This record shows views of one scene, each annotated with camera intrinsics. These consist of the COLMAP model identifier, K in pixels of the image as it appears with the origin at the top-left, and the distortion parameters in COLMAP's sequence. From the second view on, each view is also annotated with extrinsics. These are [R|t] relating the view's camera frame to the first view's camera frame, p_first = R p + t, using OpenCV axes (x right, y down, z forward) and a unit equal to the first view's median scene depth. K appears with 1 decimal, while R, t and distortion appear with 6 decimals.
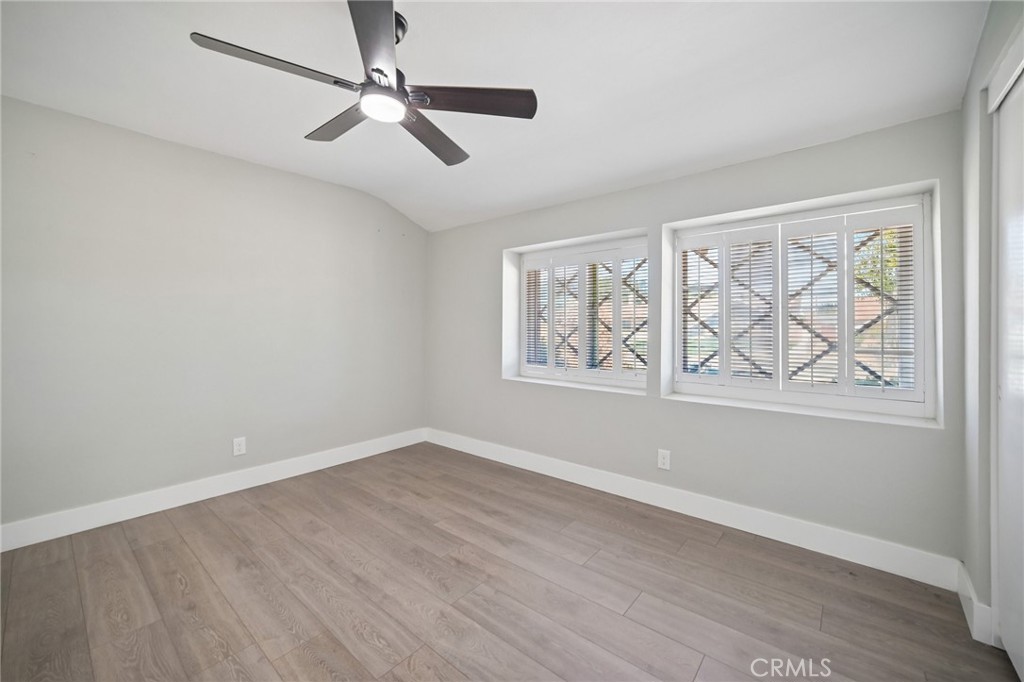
lens RADIAL K [[408.5, 0, 504.1], [0, 408.5, 325.6], [0, 0, 1]] dist [-0.020889, 0.002496]
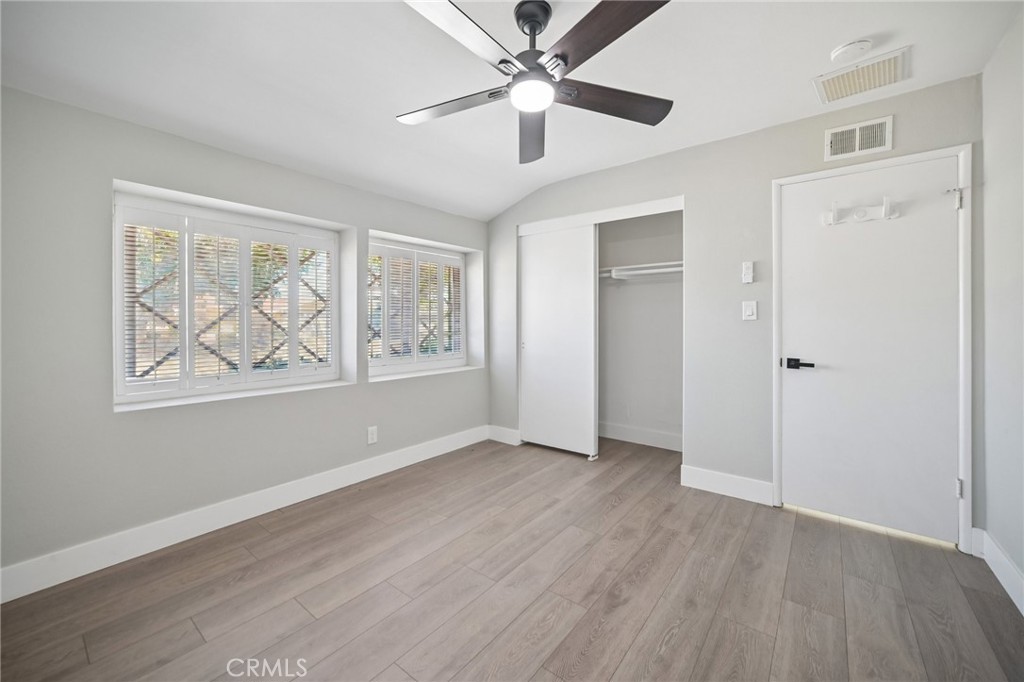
lens RADIAL K [[408.5, 0, 512.8], [0, 408.5, 330.1], [0, 0, 1]] dist [-0.020889, 0.002496]
pose [[-0.051390, -0.024252, 0.998384, -0.980958], [-0.007162, 0.999688, 0.023915, 0.001249], [-0.998653, -0.005922, -0.051548, 0.841989]]
